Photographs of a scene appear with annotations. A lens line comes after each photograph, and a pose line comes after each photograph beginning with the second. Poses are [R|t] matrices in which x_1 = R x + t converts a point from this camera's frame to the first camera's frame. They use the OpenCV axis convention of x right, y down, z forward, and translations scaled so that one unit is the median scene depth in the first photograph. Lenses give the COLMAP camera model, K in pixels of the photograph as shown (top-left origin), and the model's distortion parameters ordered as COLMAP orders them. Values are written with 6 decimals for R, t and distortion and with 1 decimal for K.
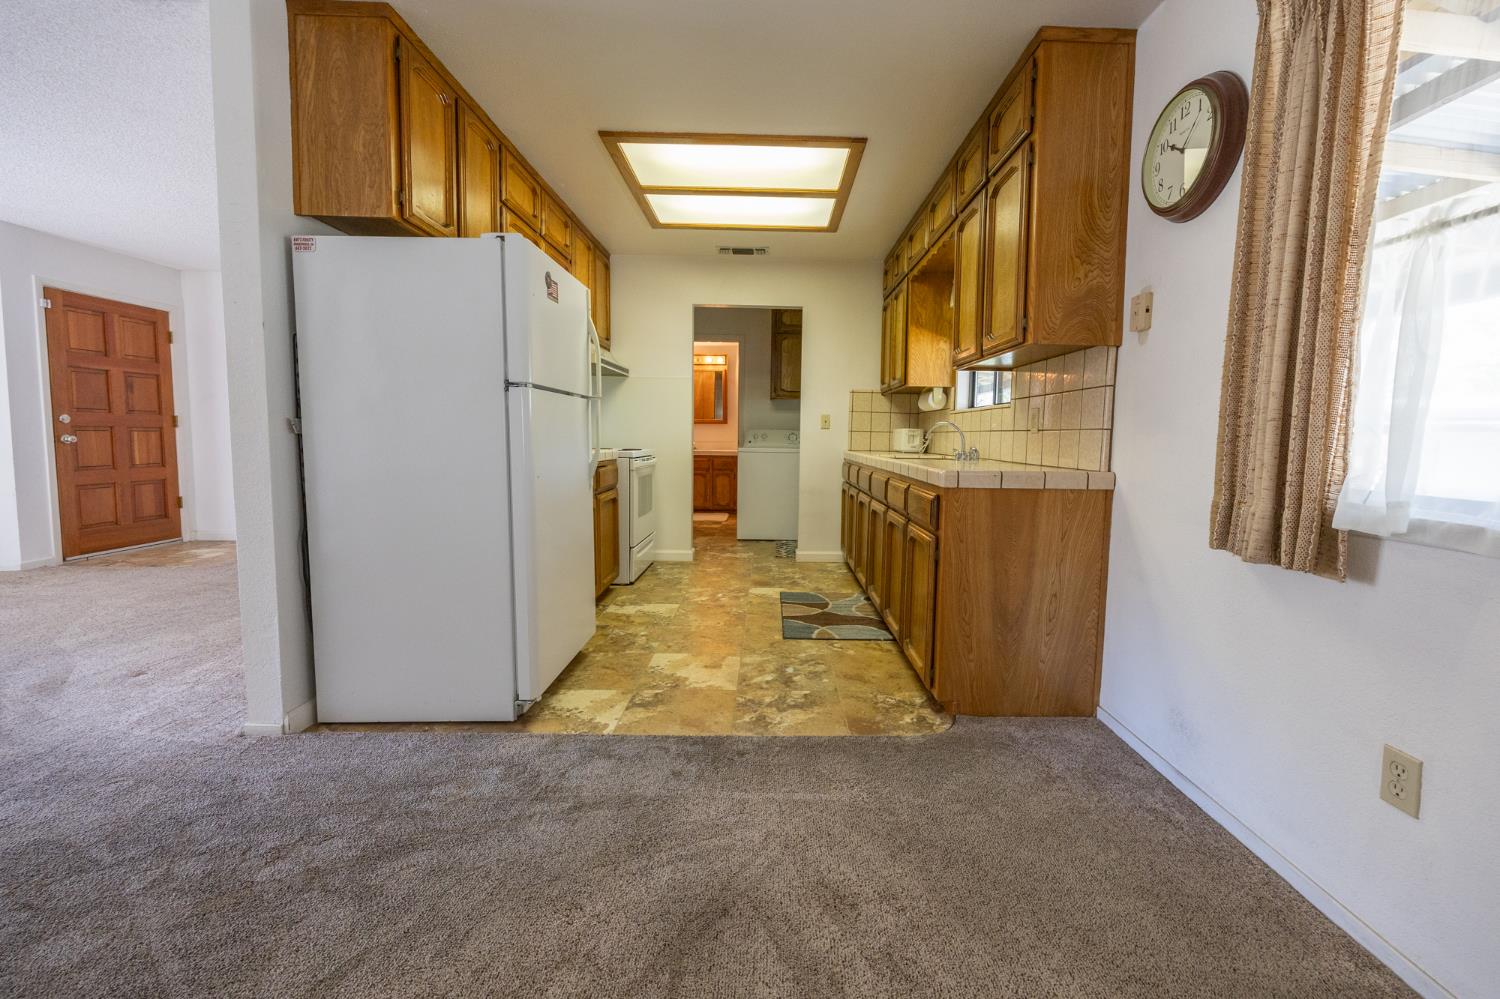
lens RADIAL K [[598.4, 0, 789.9], [0, 598.4, 480.2], [0, 0, 1]] dist [-0.001298, -0.000581]
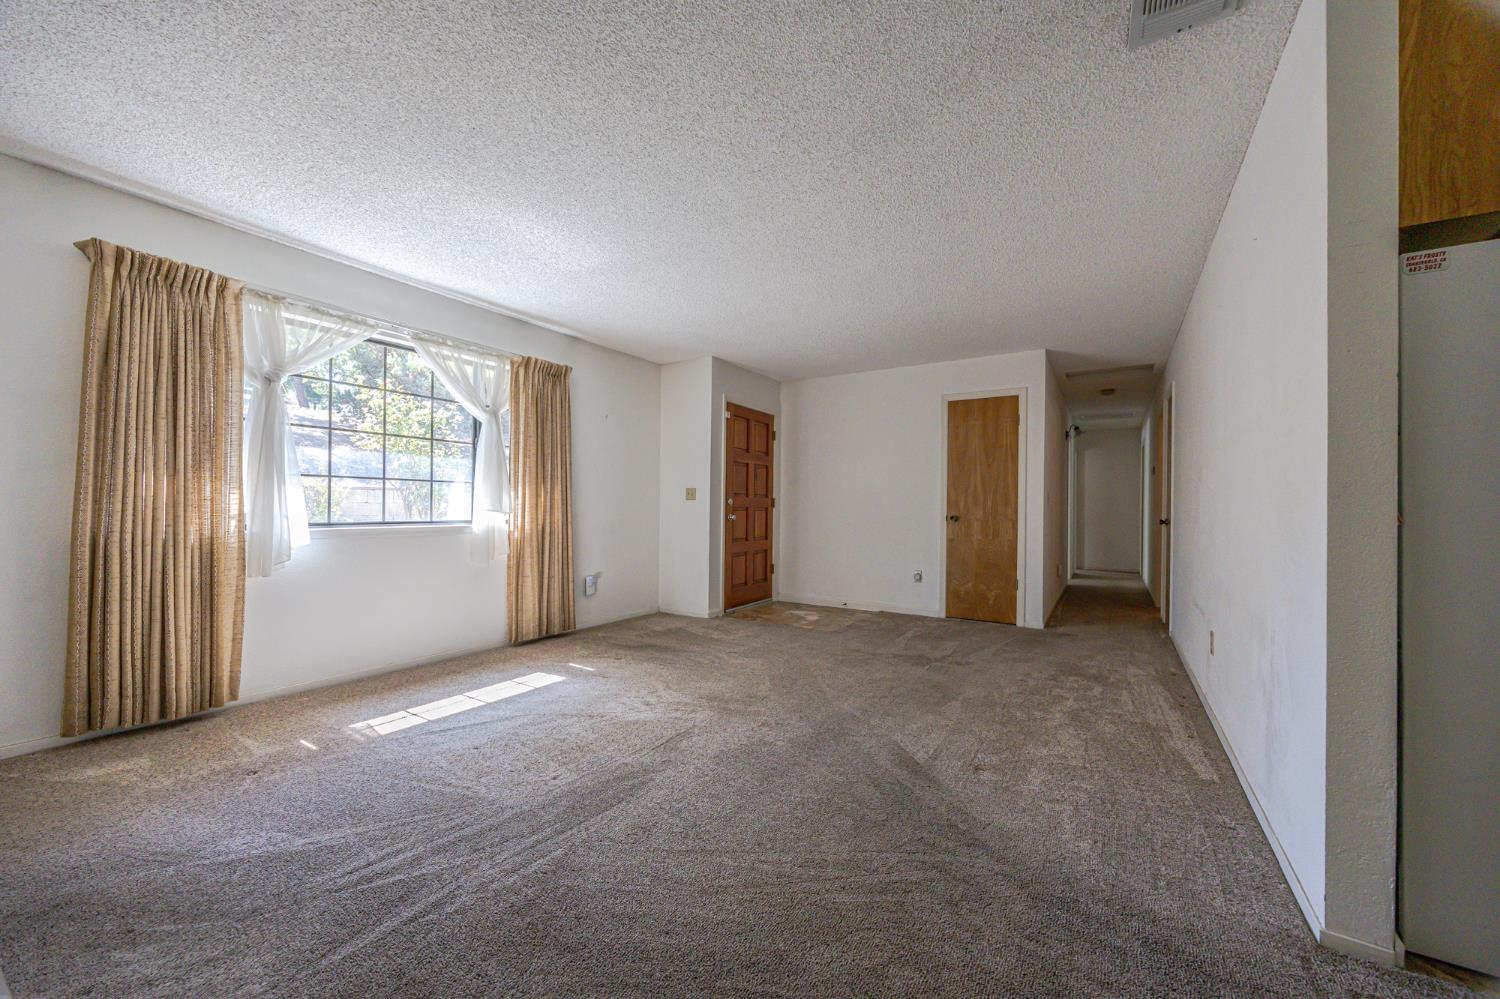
lens RADIAL K [[569.2, 0, 749.3], [0, 569.2, 504.2], [0, 0, 1]] dist [-0.000815, -0.000027]
pose [[0.824954, -0.010701, -0.565099, -0.474034], [-0.038559, 0.996426, -0.075158, -0.006344], [0.563884, 0.083791, 0.821592, 0.009313]]
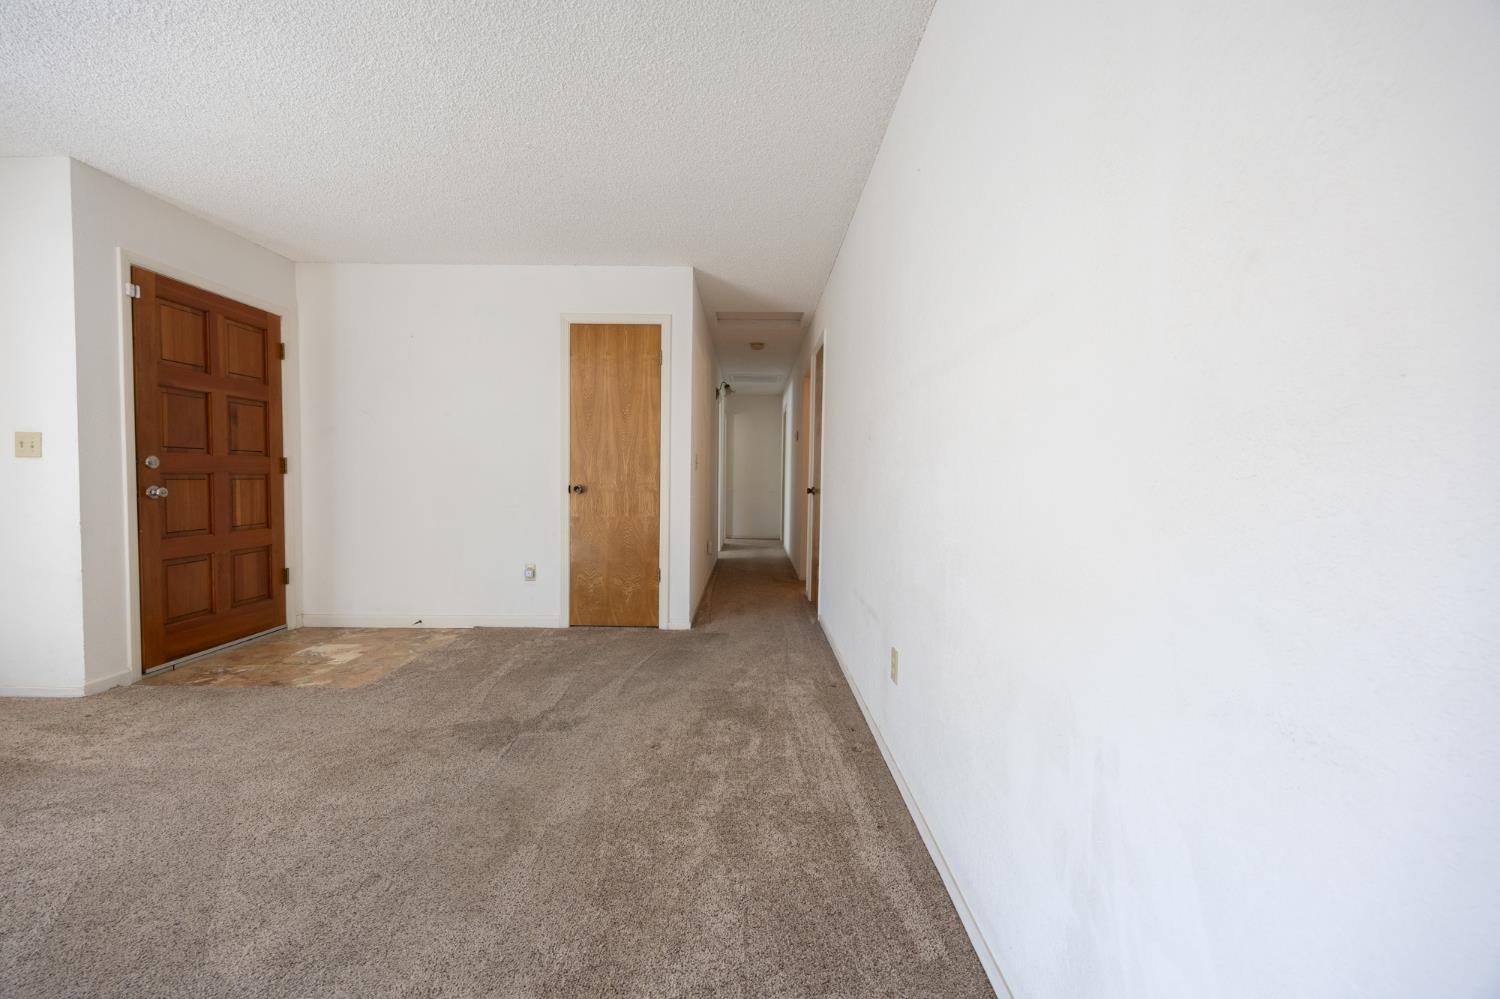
lens RADIAL K [[588.8, 0, 750.0], [0, 588.8, 499.5], [0, 0, 1]] dist [0.000764, 0.000229]
pose [[0.999301, -0.003726, -0.037194, -0.504190], [0.002383, 0.999346, -0.036092, -0.034324], [0.037304, 0.035978, 0.998656, 0.353041]]
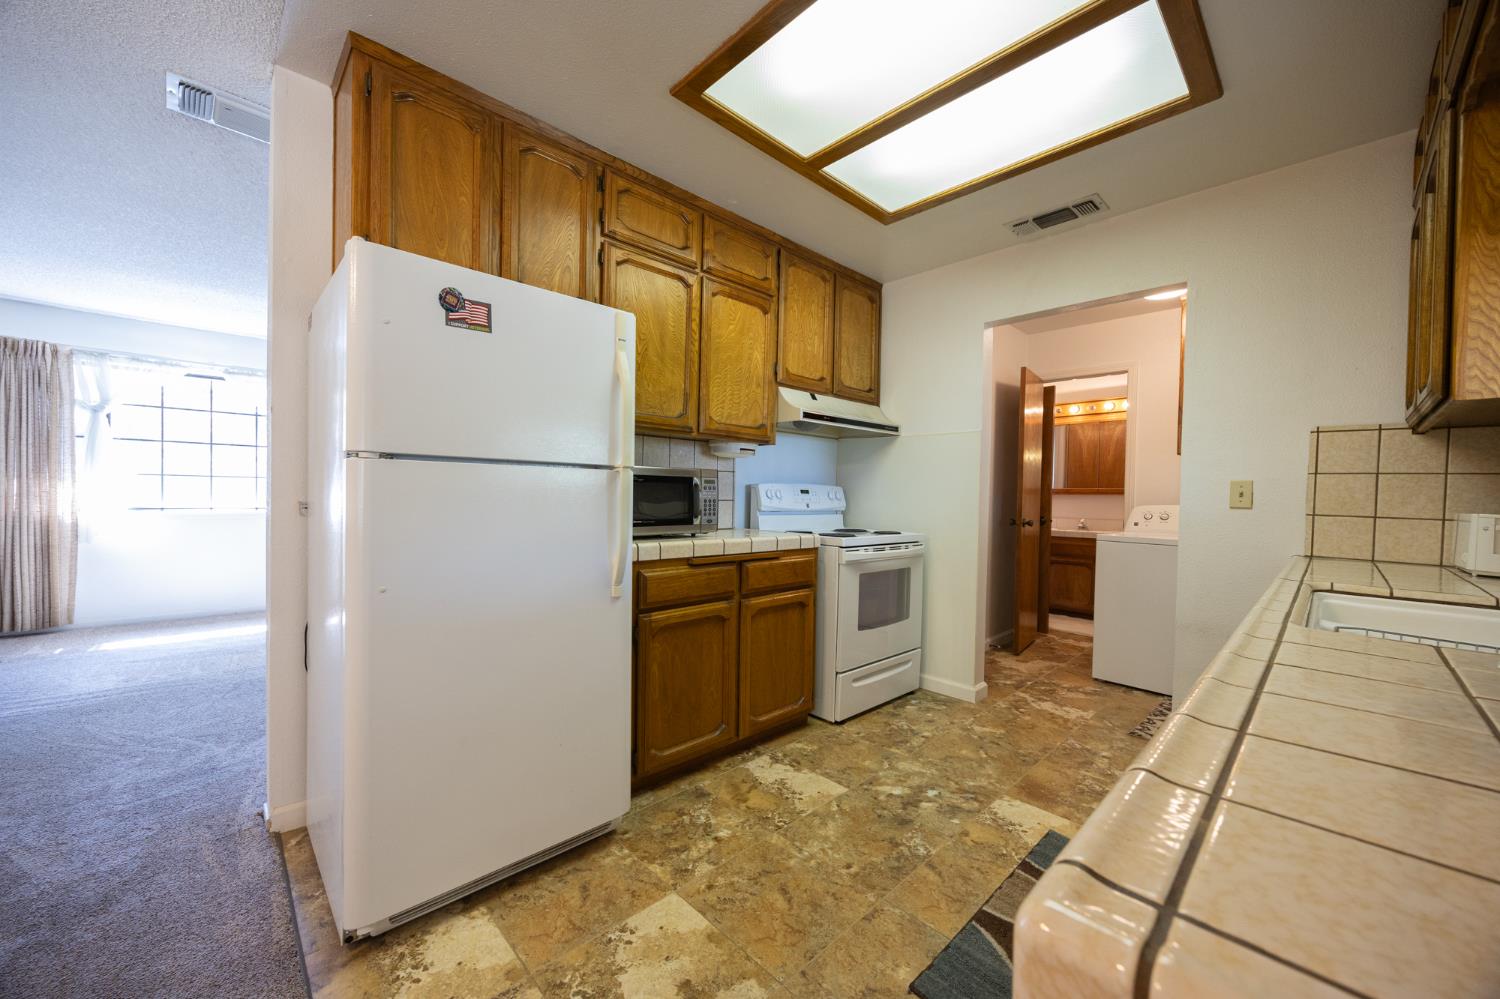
lens RADIAL K [[569.2, 0, 749.3], [0, 569.2, 504.2], [0, 0, 1]] dist [-0.000815, -0.000027]
pose [[0.667783, 0.011517, -0.744267, 0.150742], [-0.063350, 0.997132, -0.041411, -0.047703], [0.741655, 0.074803, 0.666597, 0.408499]]
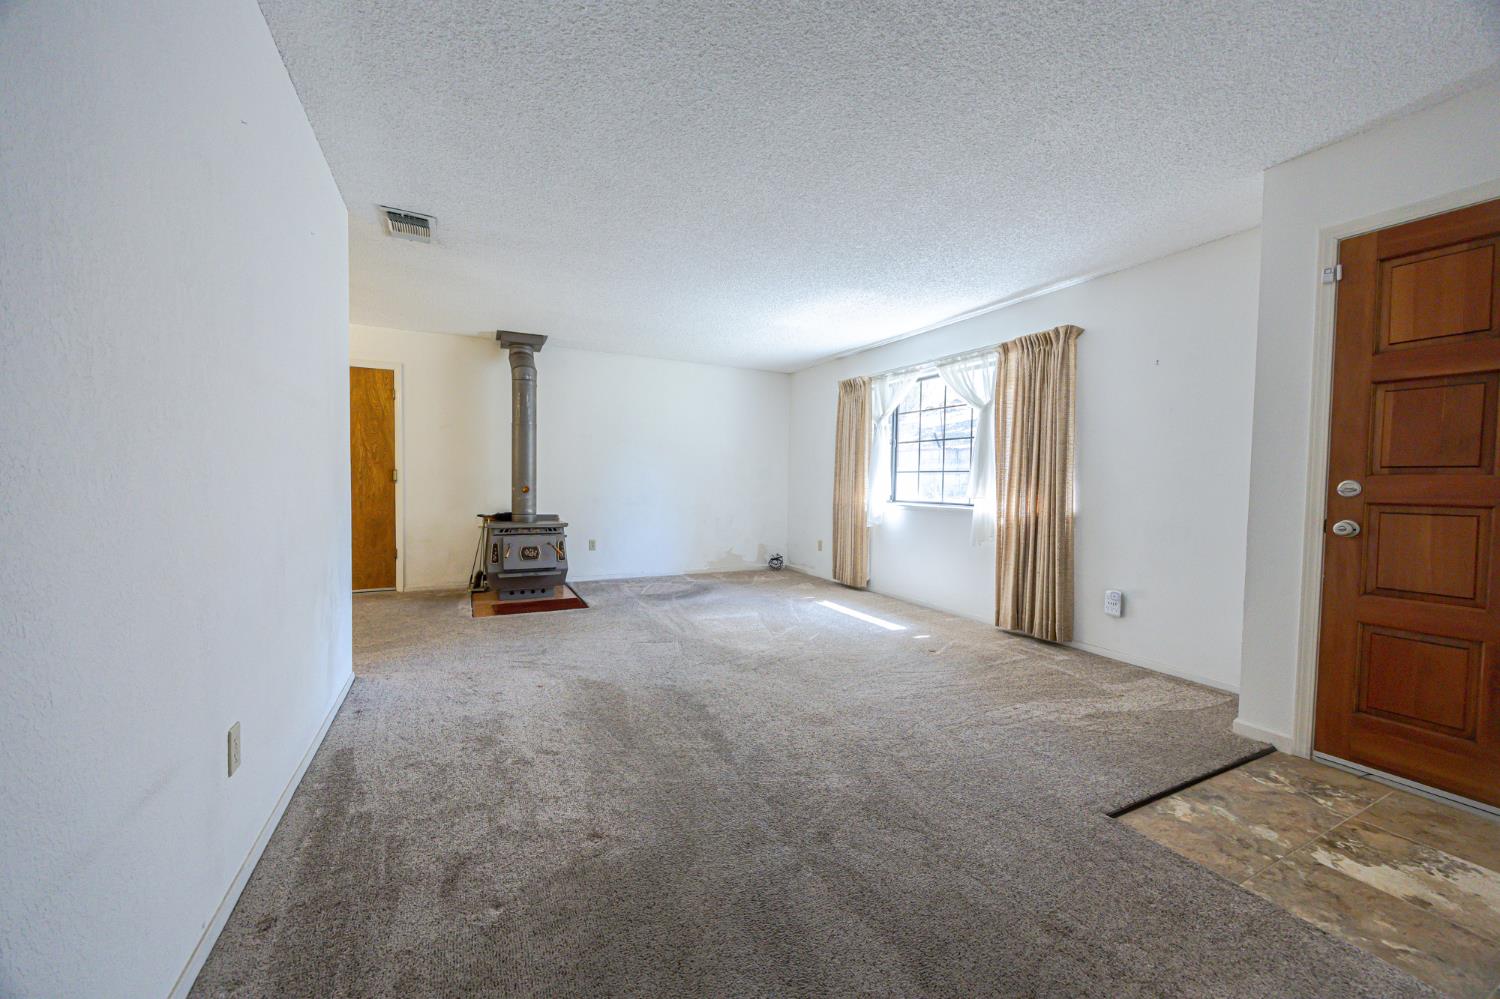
lens RADIAL K [[569.2, 0, 749.3], [0, 569.2, 504.2], [0, 0, 1]] dist [-0.000815, -0.000027]
pose [[-0.907550, -0.011971, -0.419774, -0.535539], [-0.059031, 0.993305, 0.099298, -0.104961], [0.415775, 0.114897, -0.902180, 1.198435]]
